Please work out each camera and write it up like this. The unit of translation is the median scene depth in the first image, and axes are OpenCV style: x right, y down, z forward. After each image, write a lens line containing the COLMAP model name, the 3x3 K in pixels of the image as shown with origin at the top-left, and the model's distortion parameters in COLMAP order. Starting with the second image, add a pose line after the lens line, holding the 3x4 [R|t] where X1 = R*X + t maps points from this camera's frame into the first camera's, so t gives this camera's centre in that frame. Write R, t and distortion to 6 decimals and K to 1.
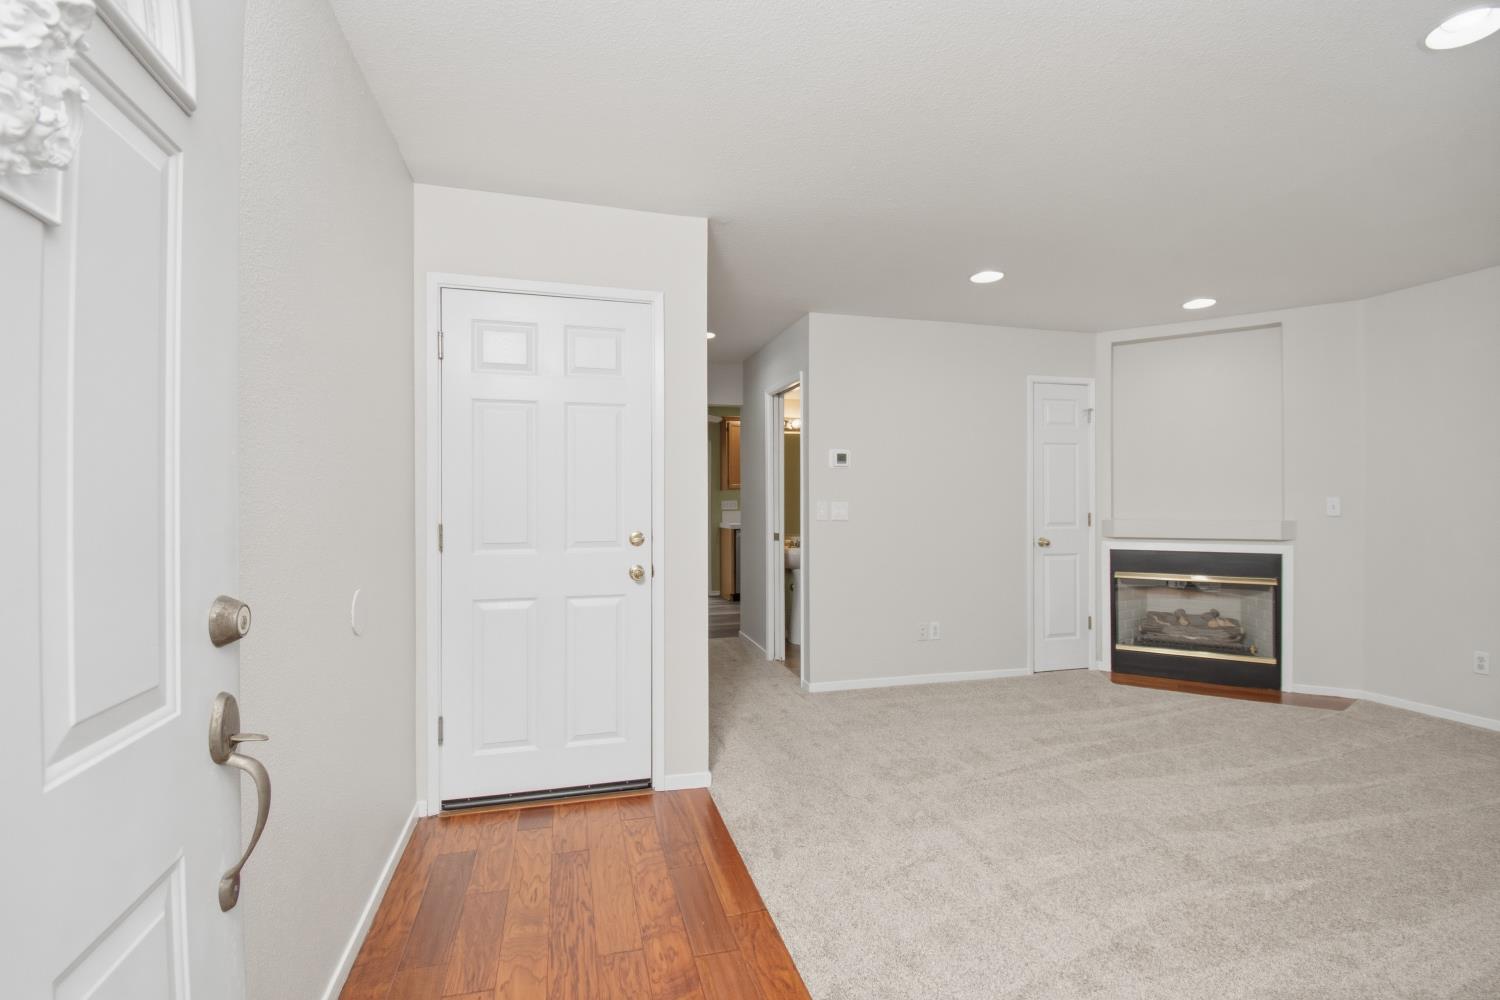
lens RADIAL K [[676.3, 0, 764.9], [0, 676.3, 498.8], [0, 0, 1]] dist [0.014214, -0.022221]
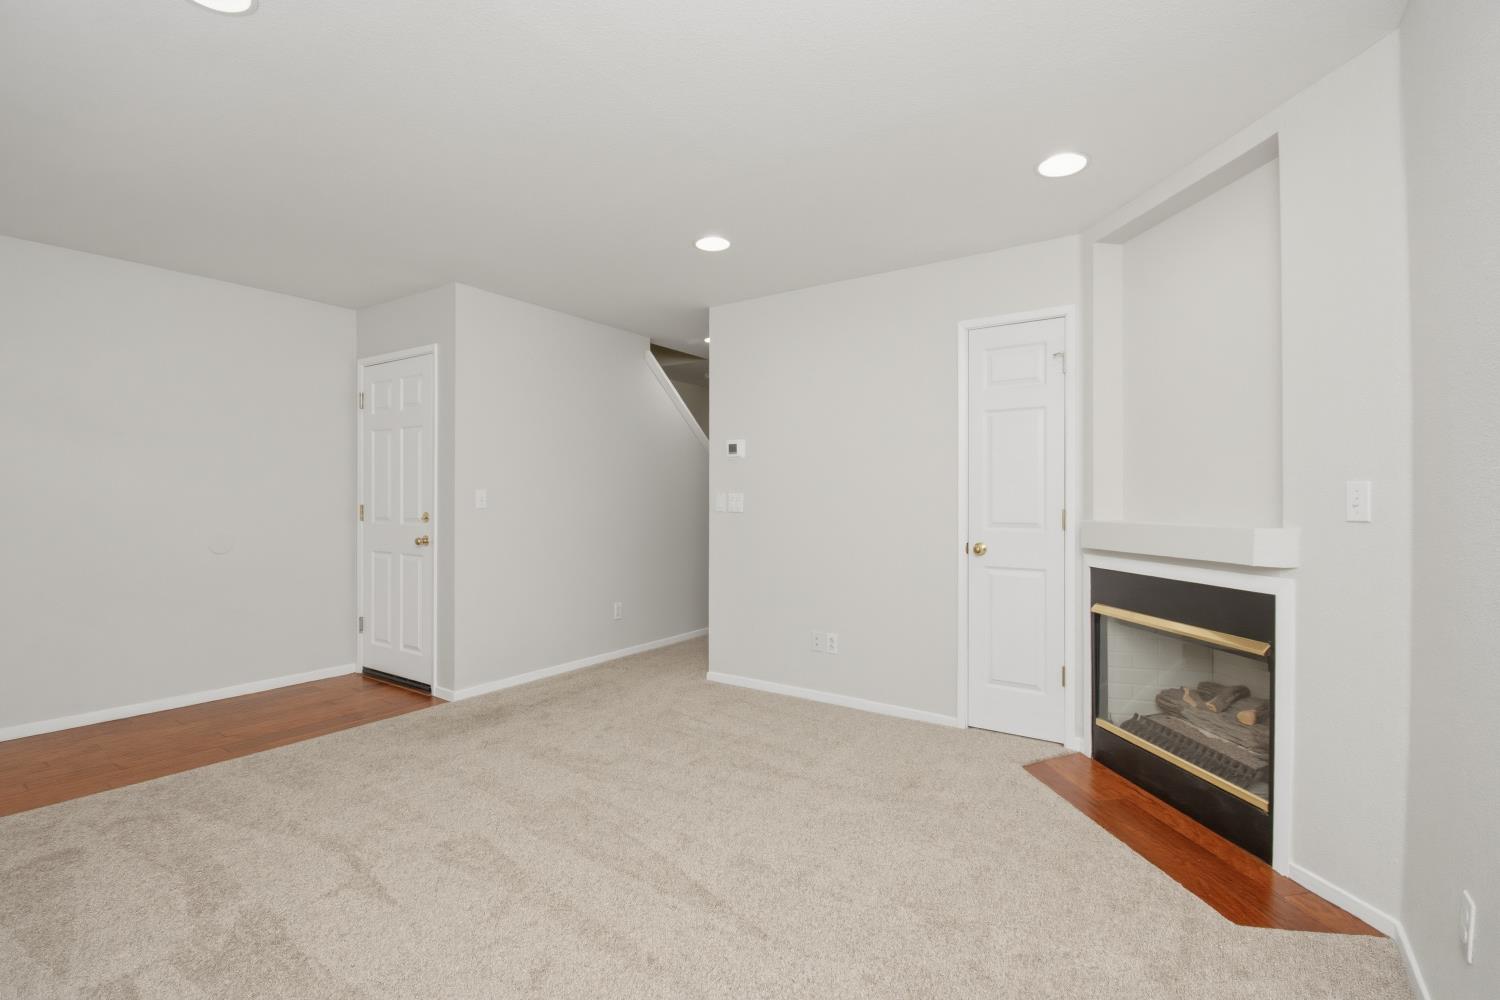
lens RADIAL K [[676.3, 0, 753.3], [0, 676.3, 494.7], [0, 0, 1]] dist [0.014214, -0.022221]
pose [[0.651238, -0.002420, -0.758869, 1.064788], [-0.002037, 0.999986, -0.004937, 0.013452], [0.758870, 0.004761, 0.651224, 0.459125]]
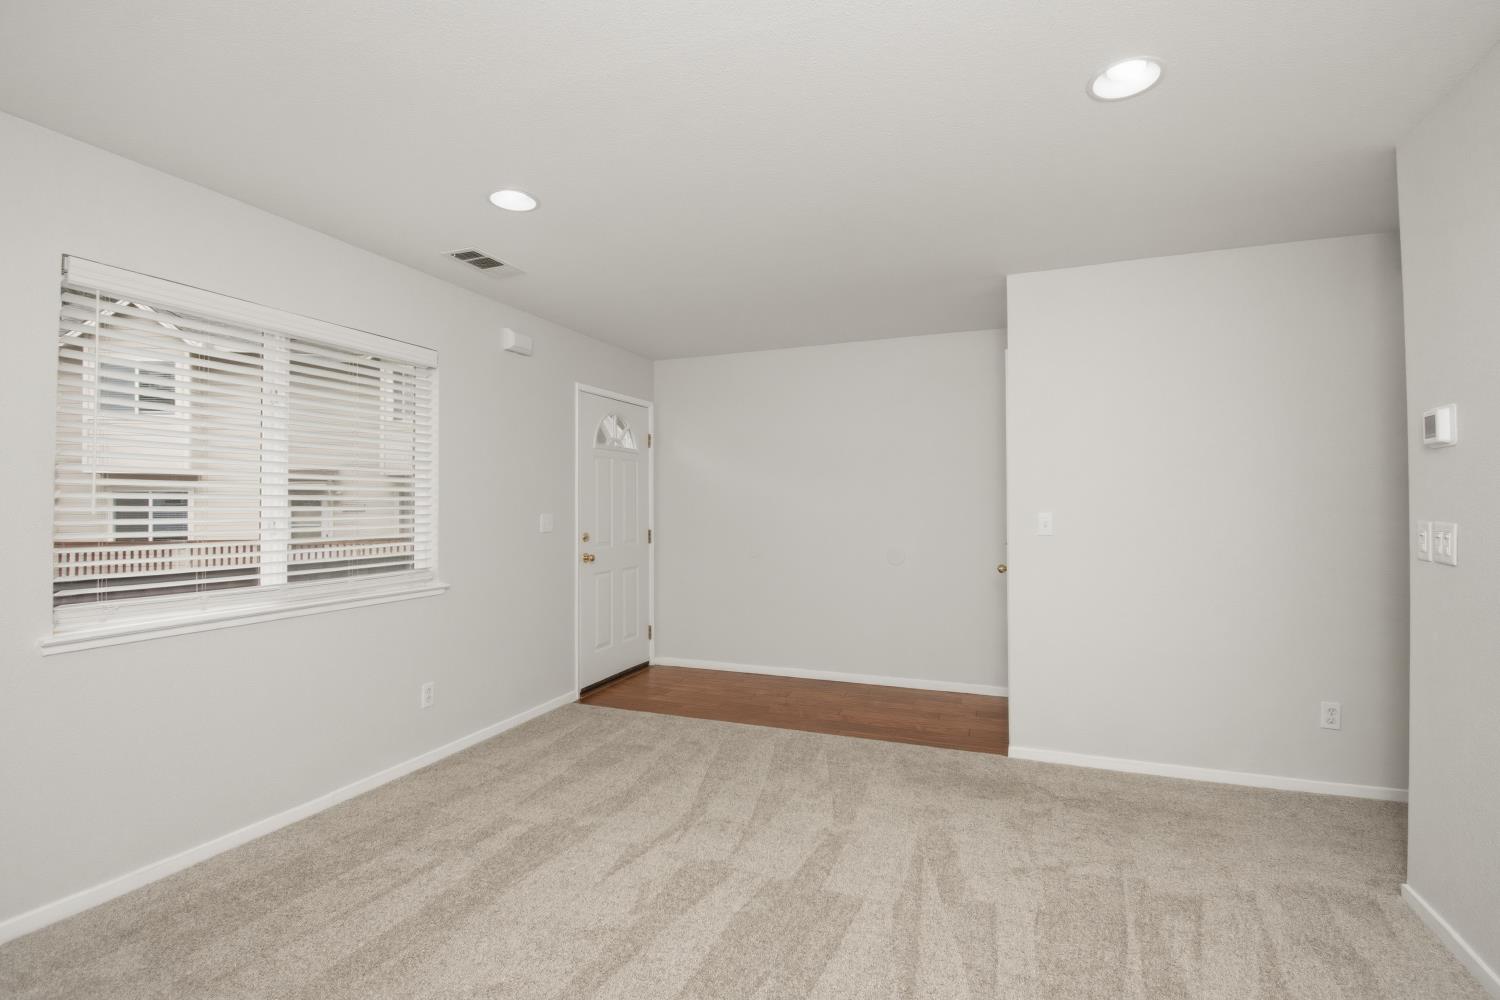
lens RADIAL K [[676.3, 0, 756.7], [0, 676.3, 497.9], [0, 0, 1]] dist [0.014214, -0.022221]
pose [[-0.597686, -0.009687, -0.801672, 0.899626], [0.003544, 0.999885, -0.014724, -0.008543], [0.801723, -0.011642, -0.597583, 1.087975]]
